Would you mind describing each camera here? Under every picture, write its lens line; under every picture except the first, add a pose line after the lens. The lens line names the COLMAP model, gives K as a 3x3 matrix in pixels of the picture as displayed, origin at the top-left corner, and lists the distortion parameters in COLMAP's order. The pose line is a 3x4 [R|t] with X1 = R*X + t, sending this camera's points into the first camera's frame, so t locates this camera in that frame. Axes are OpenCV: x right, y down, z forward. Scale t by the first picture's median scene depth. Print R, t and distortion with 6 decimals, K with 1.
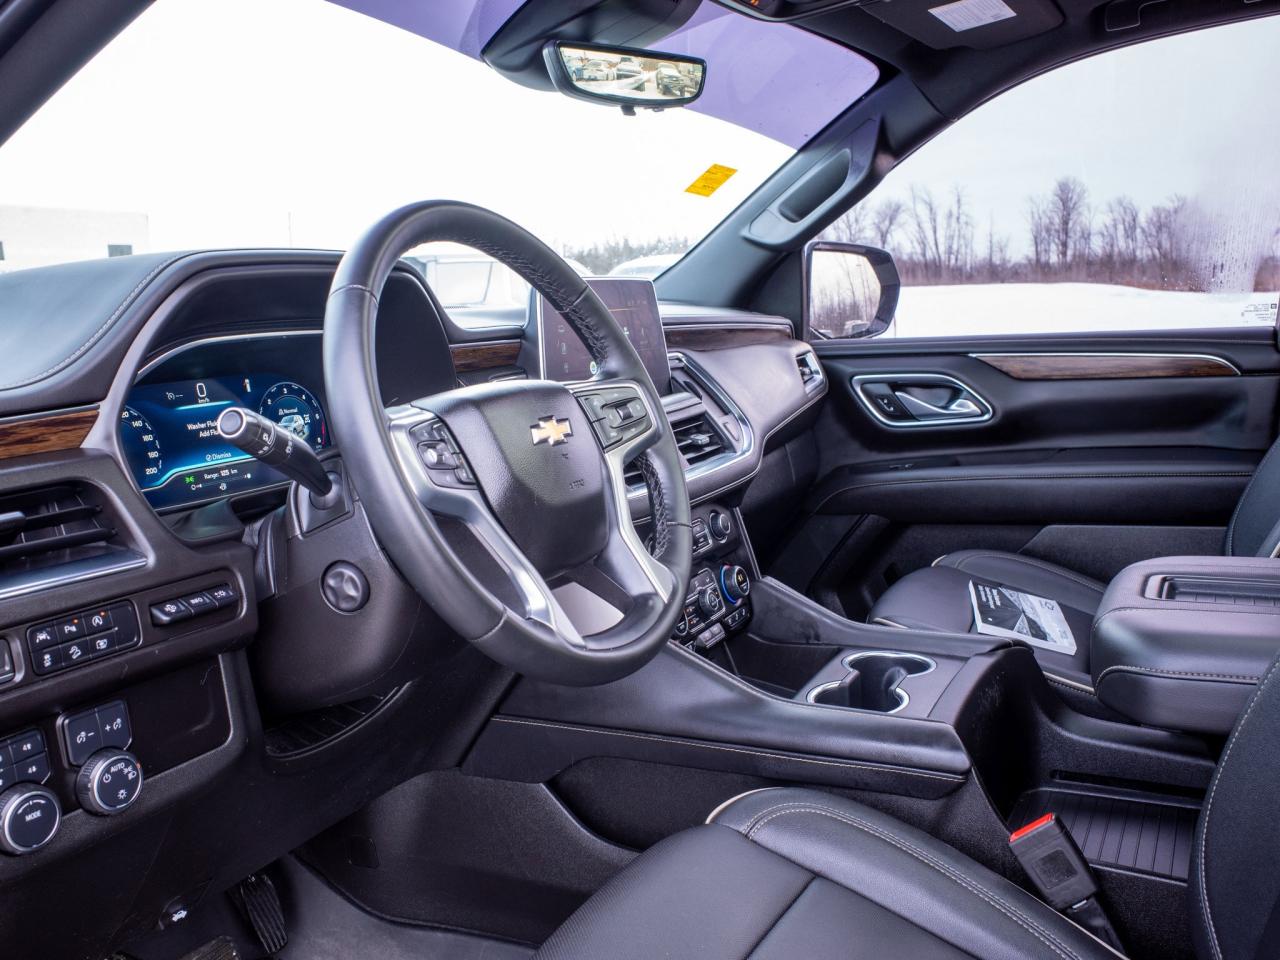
lens RADIAL K [[1142.7, 0, 640.0], [0, 1142.7, 480.0], [0, 0, 1]] dist [-0.080019, 0.081217]
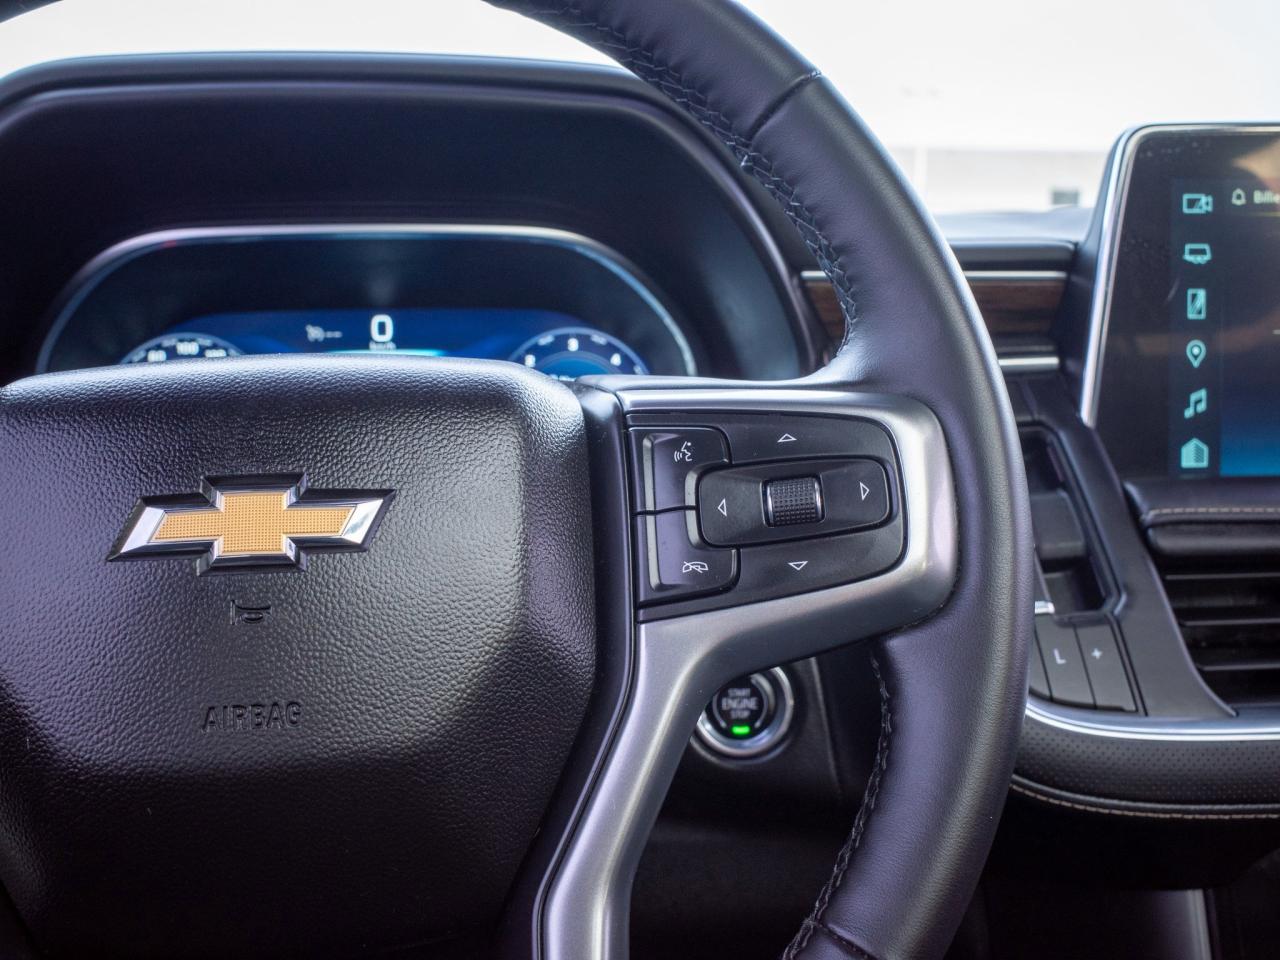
lens RADIAL K [[1225.2, 0, 640.0], [0, 1225.2, 480.0], [0, 0, 1]] dist [-0.012088, -0.009681]
pose [[0.555791, 0.170204, -0.813712, 0.200255], [-0.143559, 0.983762, 0.107718, -0.082097], [0.818833, 0.056947, 0.571200, 0.683668]]
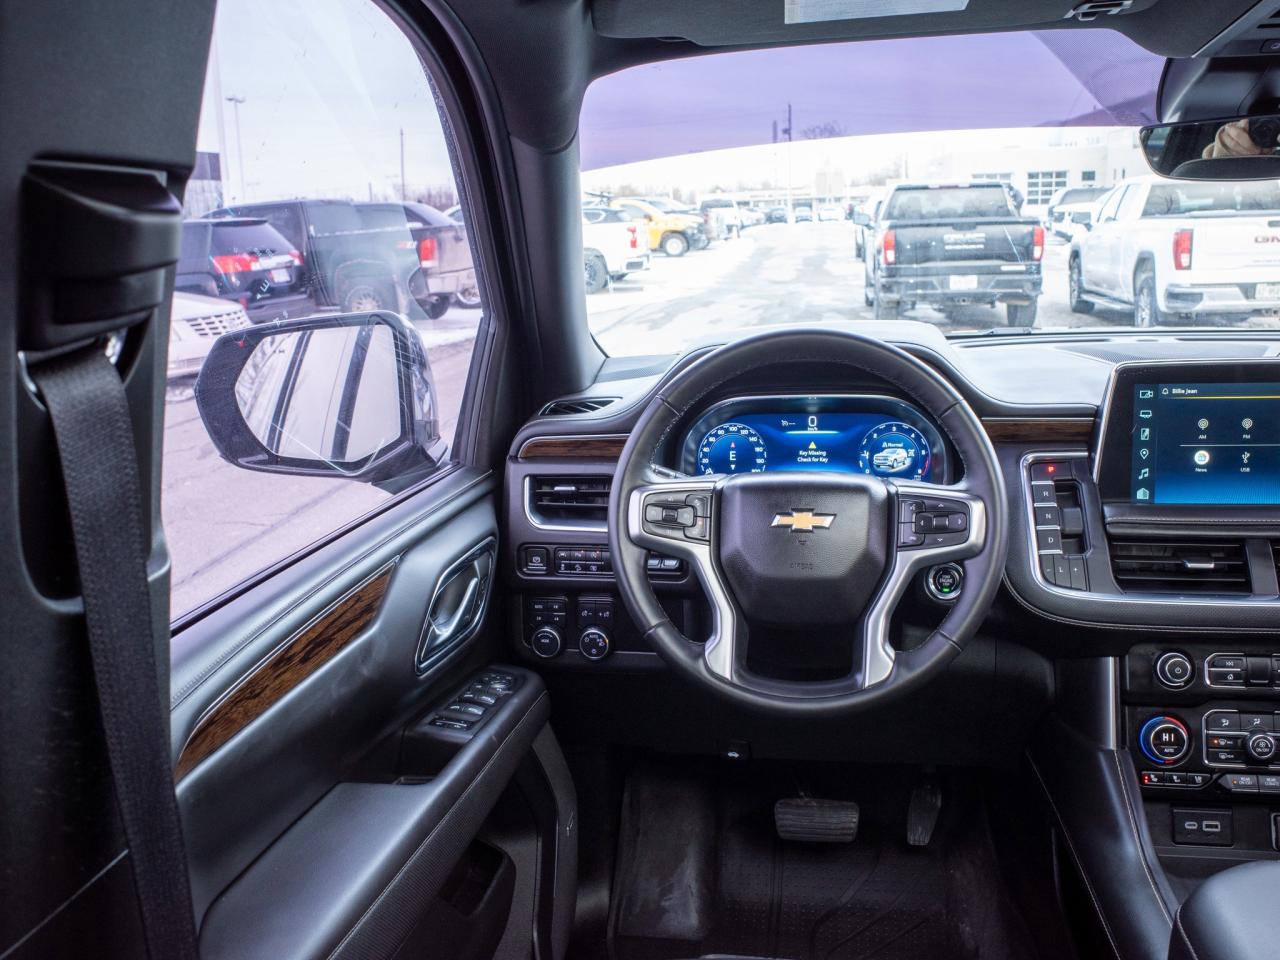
lens RADIAL K [[1142.7, 0, 640.0], [0, 1142.7, 480.0], [0, 0, 1]] dist [-0.080019, 0.081217]
pose [[0.293115, 0.238703, -0.925799, 0.798211], [-0.121504, 0.969780, 0.211573, -0.257176], [0.948325, 0.050473, 0.313260, 0.326304]]
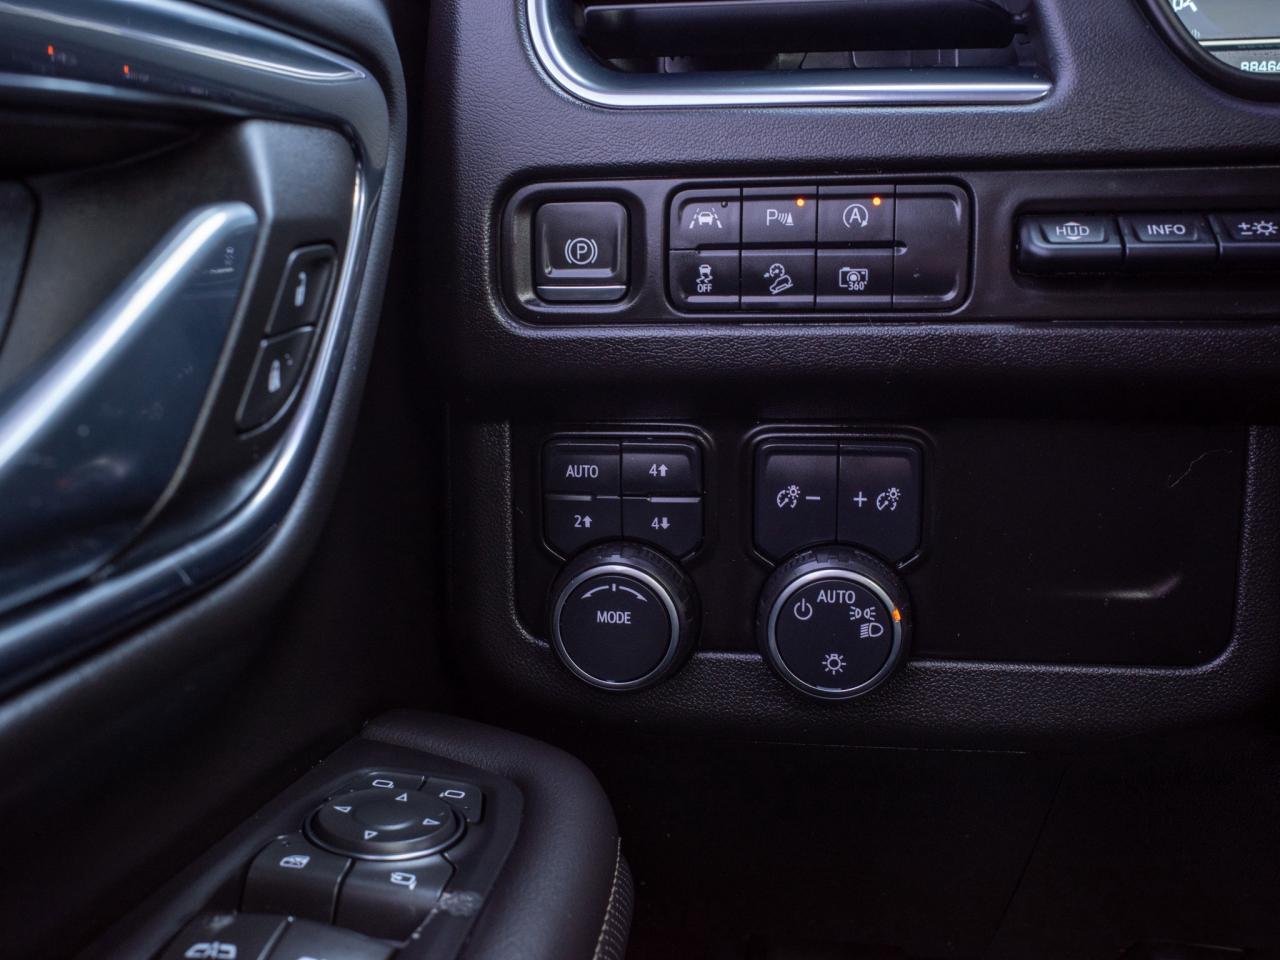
lens RADIAL K [[1225.2, 0, 640.0], [0, 1225.2, 480.0], [0, 0, 1]] dist [-0.012088, -0.009681]
pose [[0.344919, 0.266477, -0.900011, -0.070941], [-0.137631, 0.962849, 0.232336, 0.082806], [0.928487, 0.043732, 0.368781, 0.518208]]
